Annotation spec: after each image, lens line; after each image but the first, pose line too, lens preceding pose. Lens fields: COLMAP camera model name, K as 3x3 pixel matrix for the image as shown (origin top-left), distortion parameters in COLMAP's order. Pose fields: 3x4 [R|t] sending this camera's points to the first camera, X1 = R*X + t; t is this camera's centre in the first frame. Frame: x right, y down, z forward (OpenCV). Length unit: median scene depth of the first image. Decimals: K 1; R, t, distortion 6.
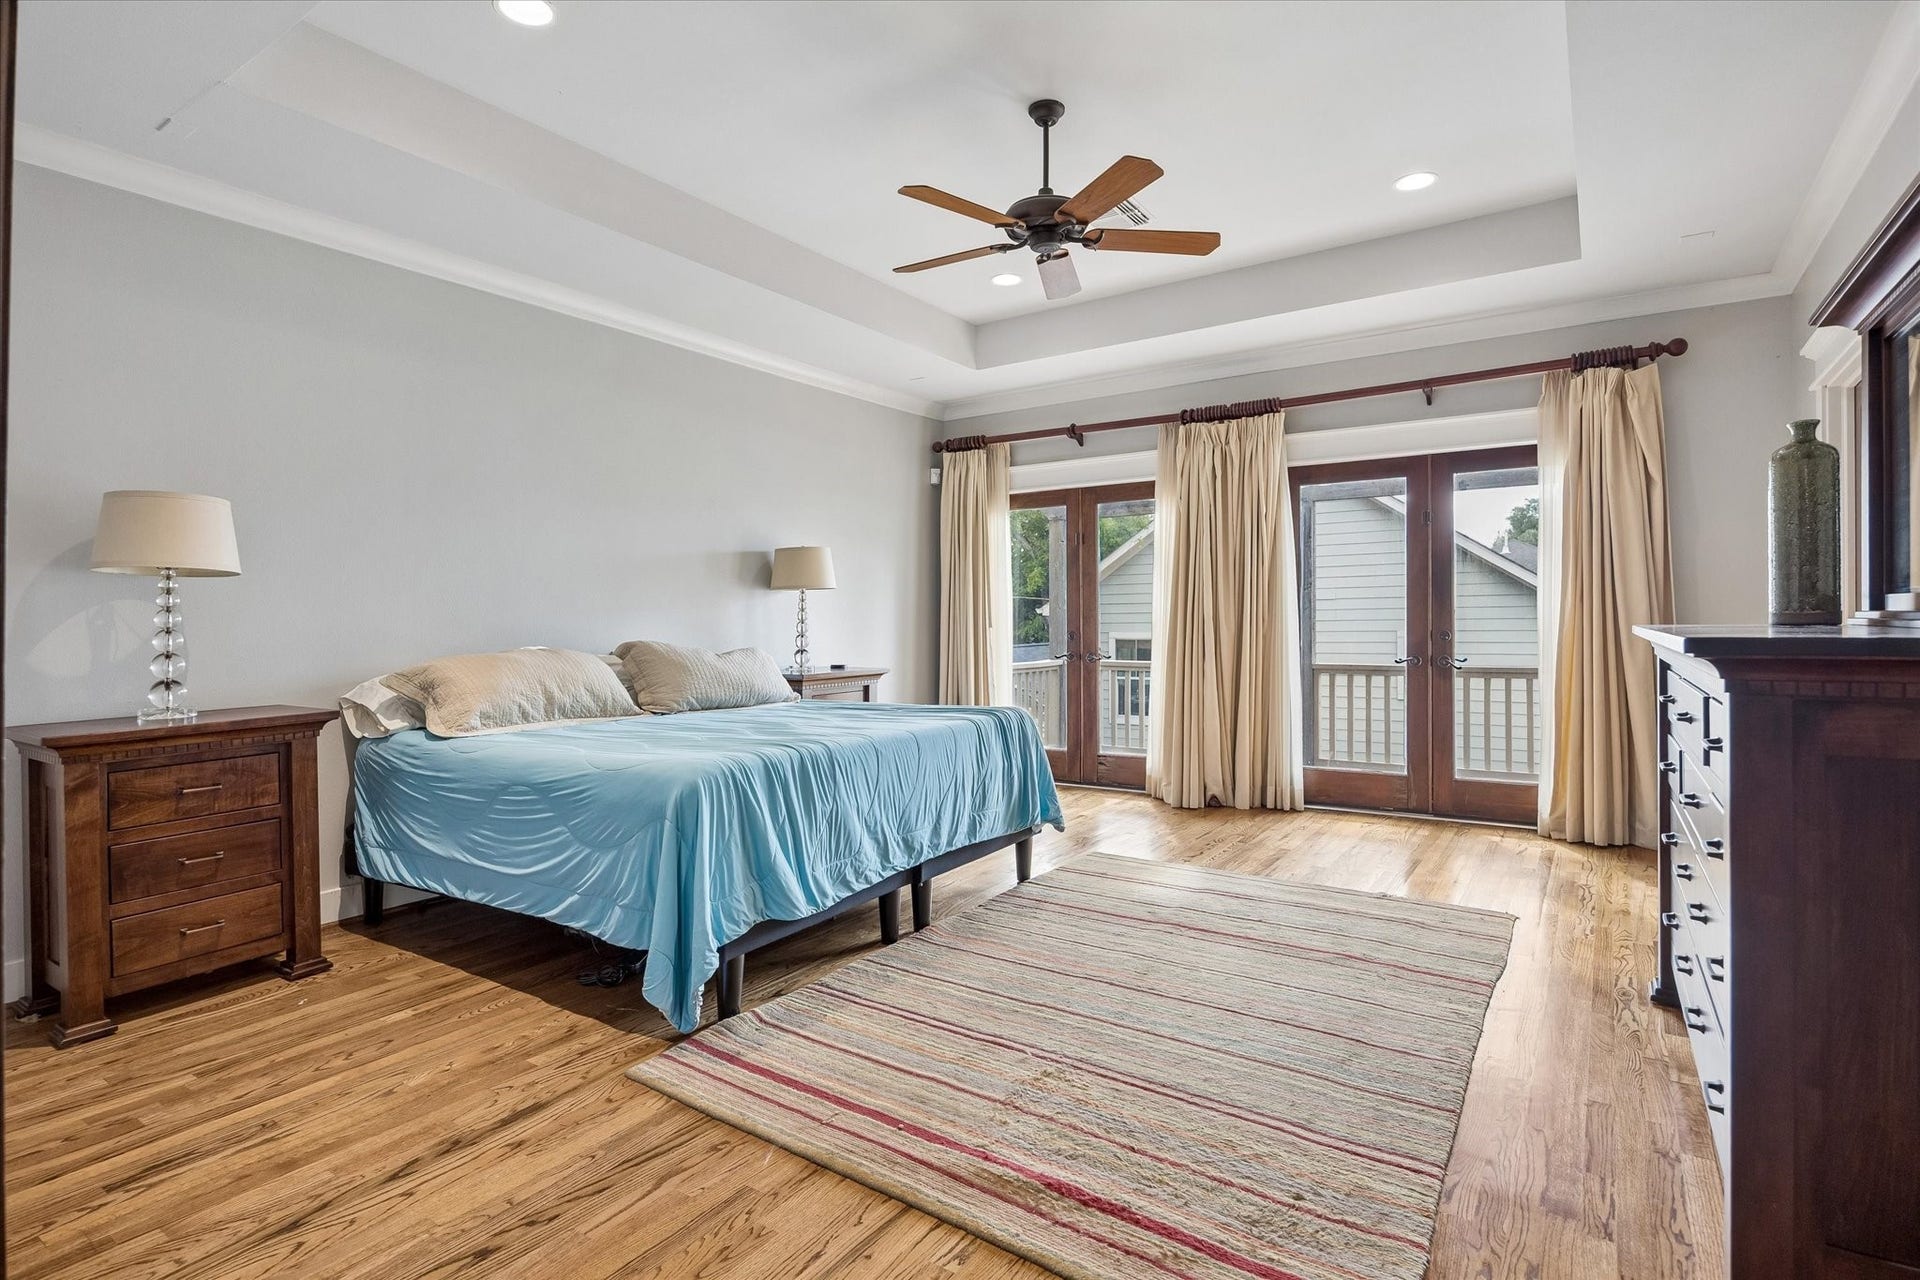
lens RADIAL K [[939.7, 0, 961.0], [0, 939.7, 643.3], [0, 0, 1]] dist [-0.002327, 0.000249]
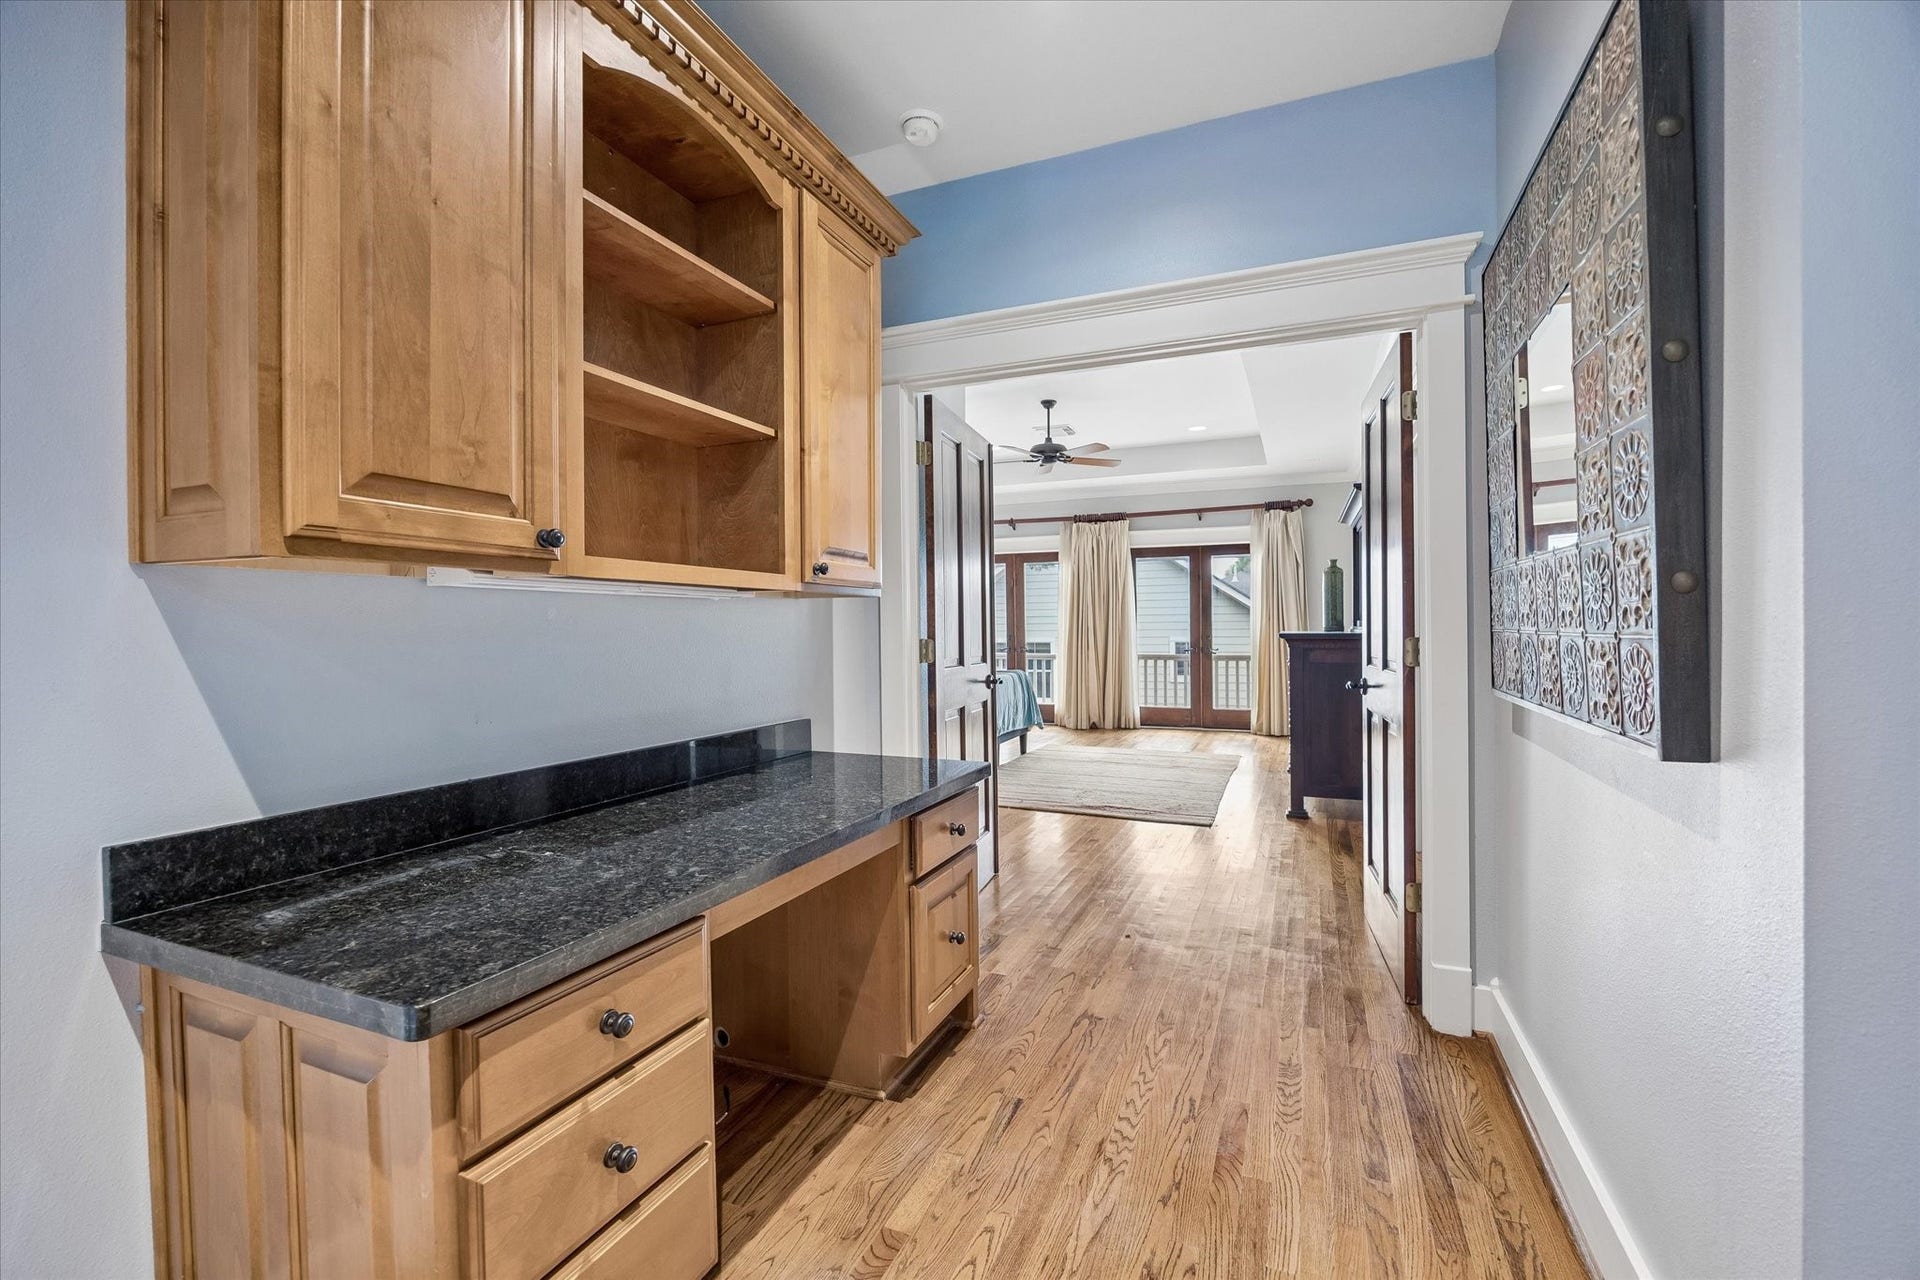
lens RADIAL K [[778.4, 0, 961.4], [0, 778.4, 628.9], [0, 0, 1]] dist [0.002877, -0.000520]
pose [[0.982622, 0.006594, 0.185502, -0.285727], [-0.002275, 0.999722, -0.023486, 0.012970], [-0.185605, 0.022656, 0.982363, -0.492050]]
